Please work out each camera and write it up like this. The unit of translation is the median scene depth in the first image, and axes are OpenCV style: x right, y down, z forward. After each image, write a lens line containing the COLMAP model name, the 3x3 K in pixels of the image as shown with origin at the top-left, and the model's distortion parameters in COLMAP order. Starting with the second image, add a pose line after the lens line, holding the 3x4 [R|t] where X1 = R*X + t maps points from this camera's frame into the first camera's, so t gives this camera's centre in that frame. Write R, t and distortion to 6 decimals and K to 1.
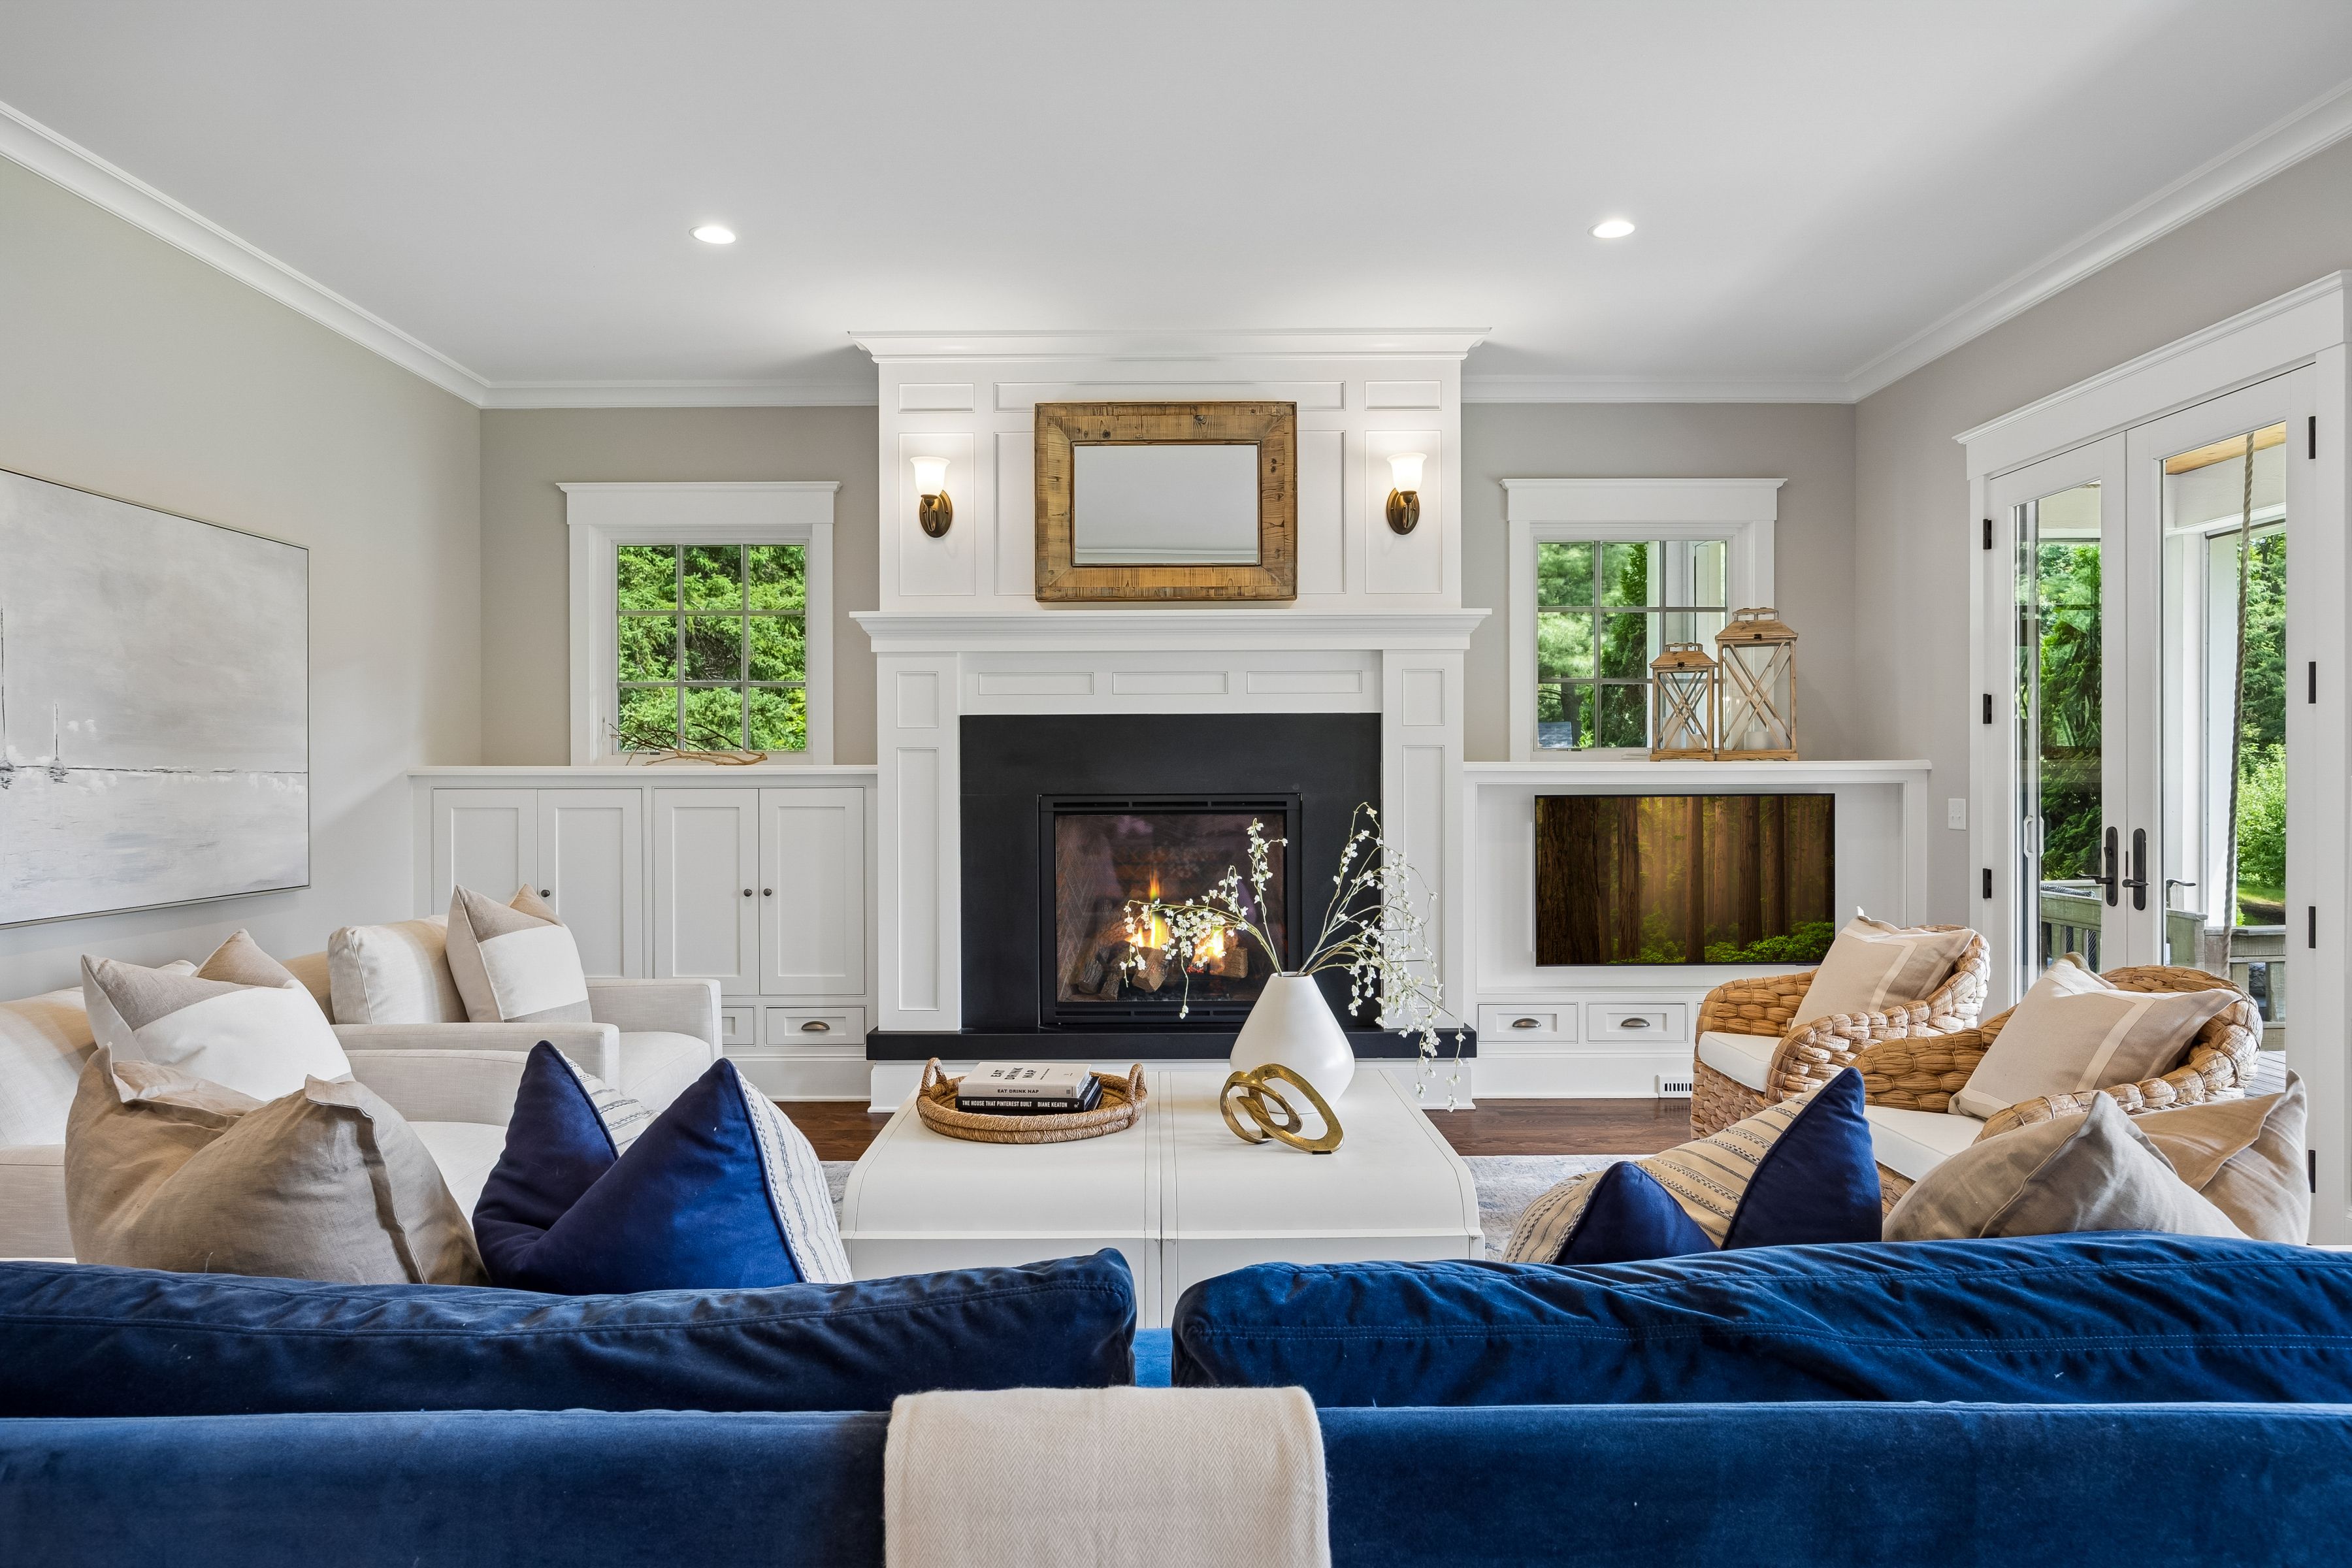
lens RADIAL K [[1369.5, 0, 1183.0], [0, 1369.5, 774.2], [0, 0, 1]] dist [-0.018782, 0.014475]
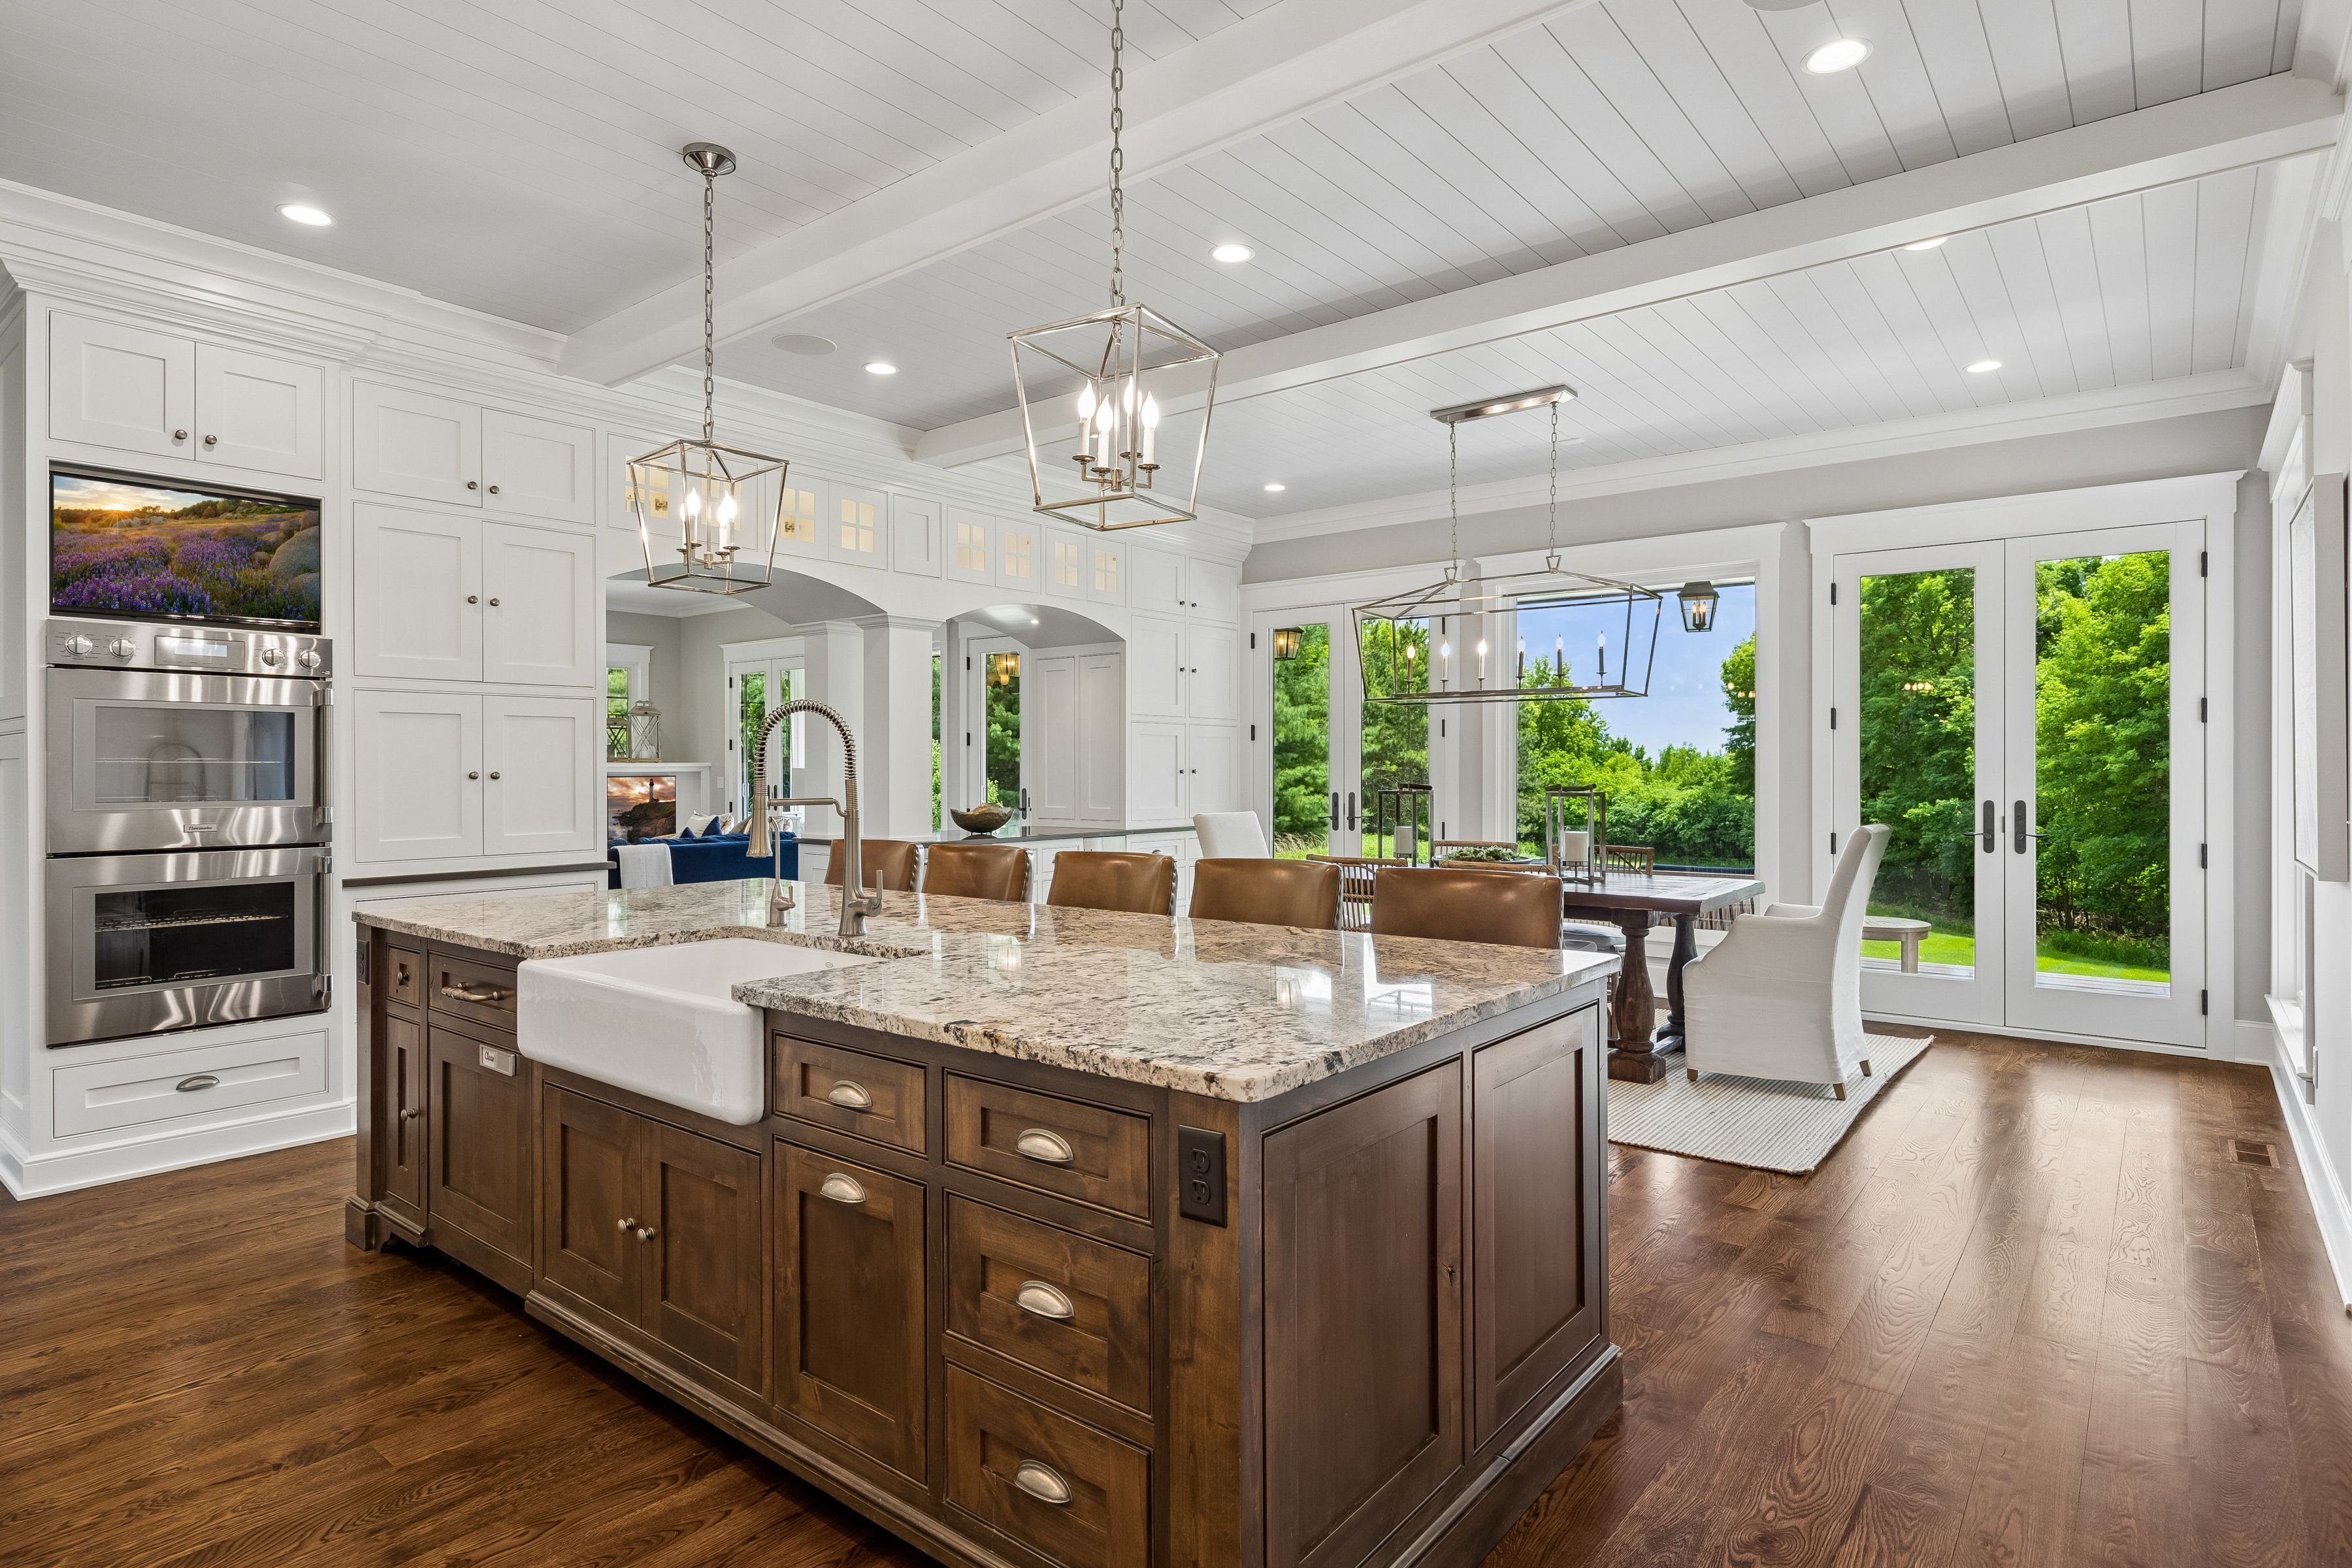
lens RADIAL K [[1229.9, 0, 1178.7], [0, 1229.9, 771.9], [0, 0, 1]] dist [0.003796, -0.000871]
pose [[0.629205, -0.000578, 0.777239, -0.749864], [-0.000477, 0.999999, 0.001130, 0.004404], [-0.777239, -0.001082, 0.629204, -1.230692]]
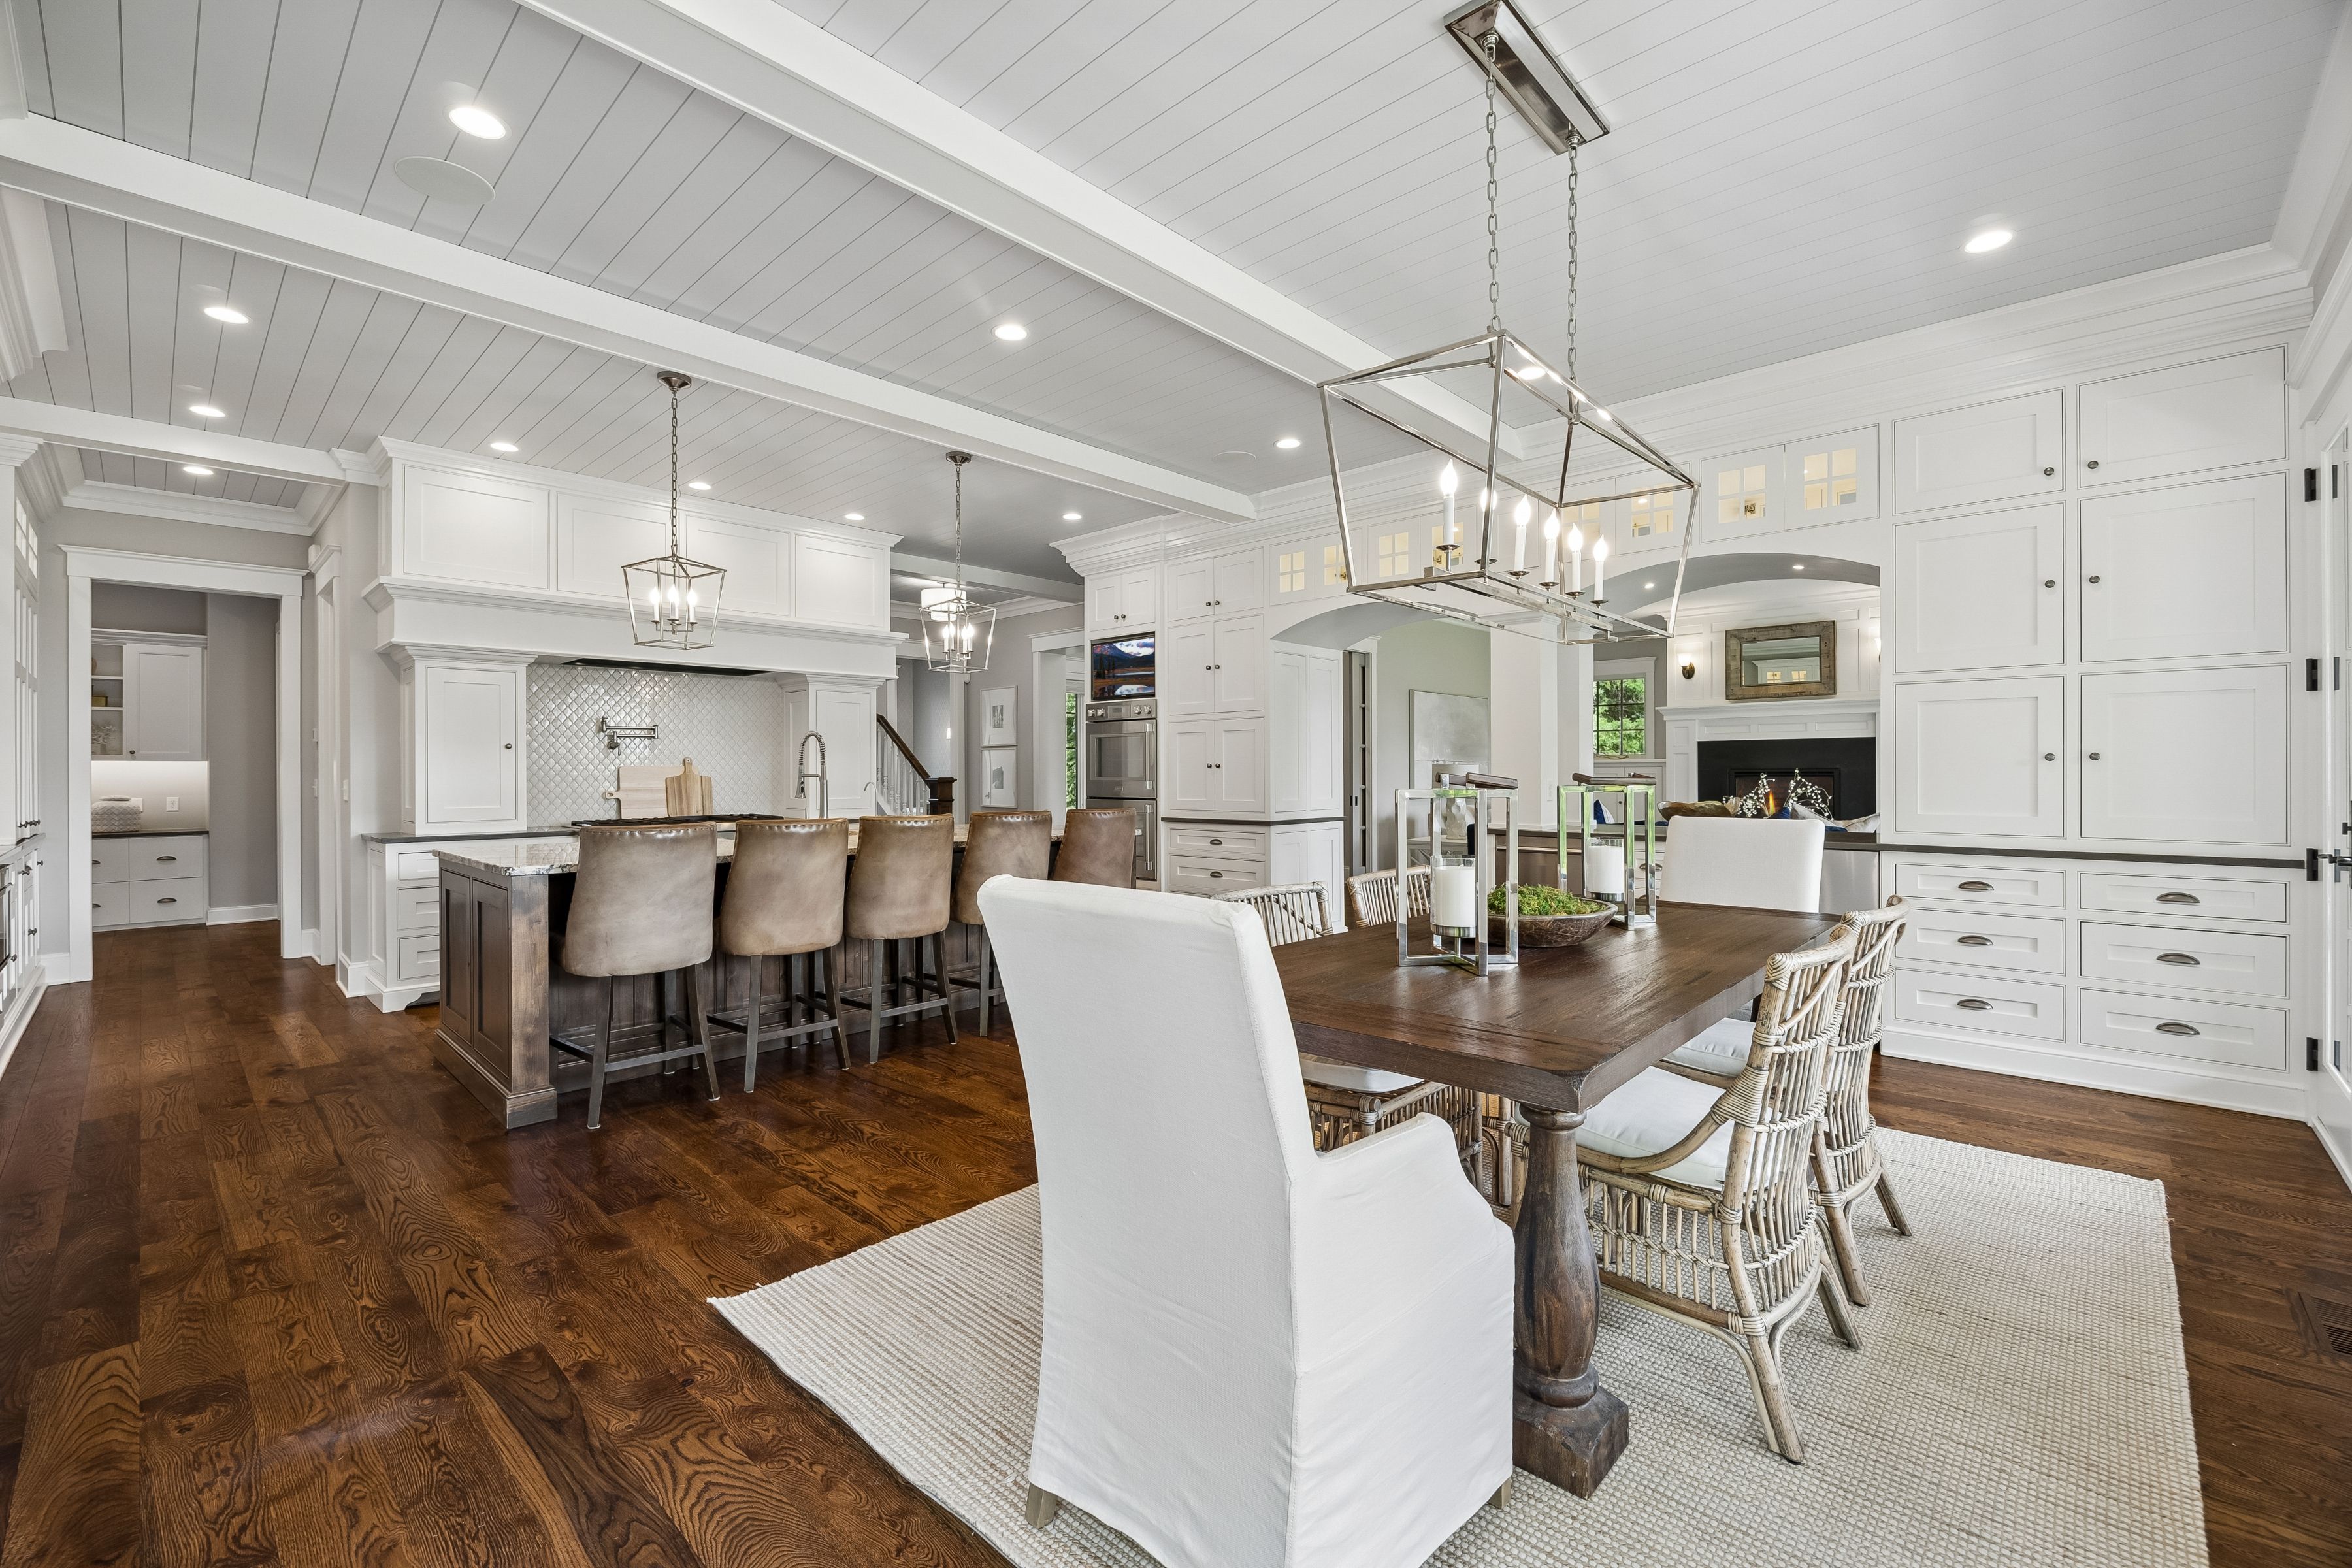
lens RADIAL K [[990.2, 0, 1193.1], [0, 990.2, 772.9], [0, 0, 1]] dist [-0.000518, -0.000088]
pose [[0.734686, 0.000786, -0.678407, 0.465266], [0.001946, 0.999993, 0.003266, 0.013547], [0.678405, -0.003720, 0.734679, -1.231639]]
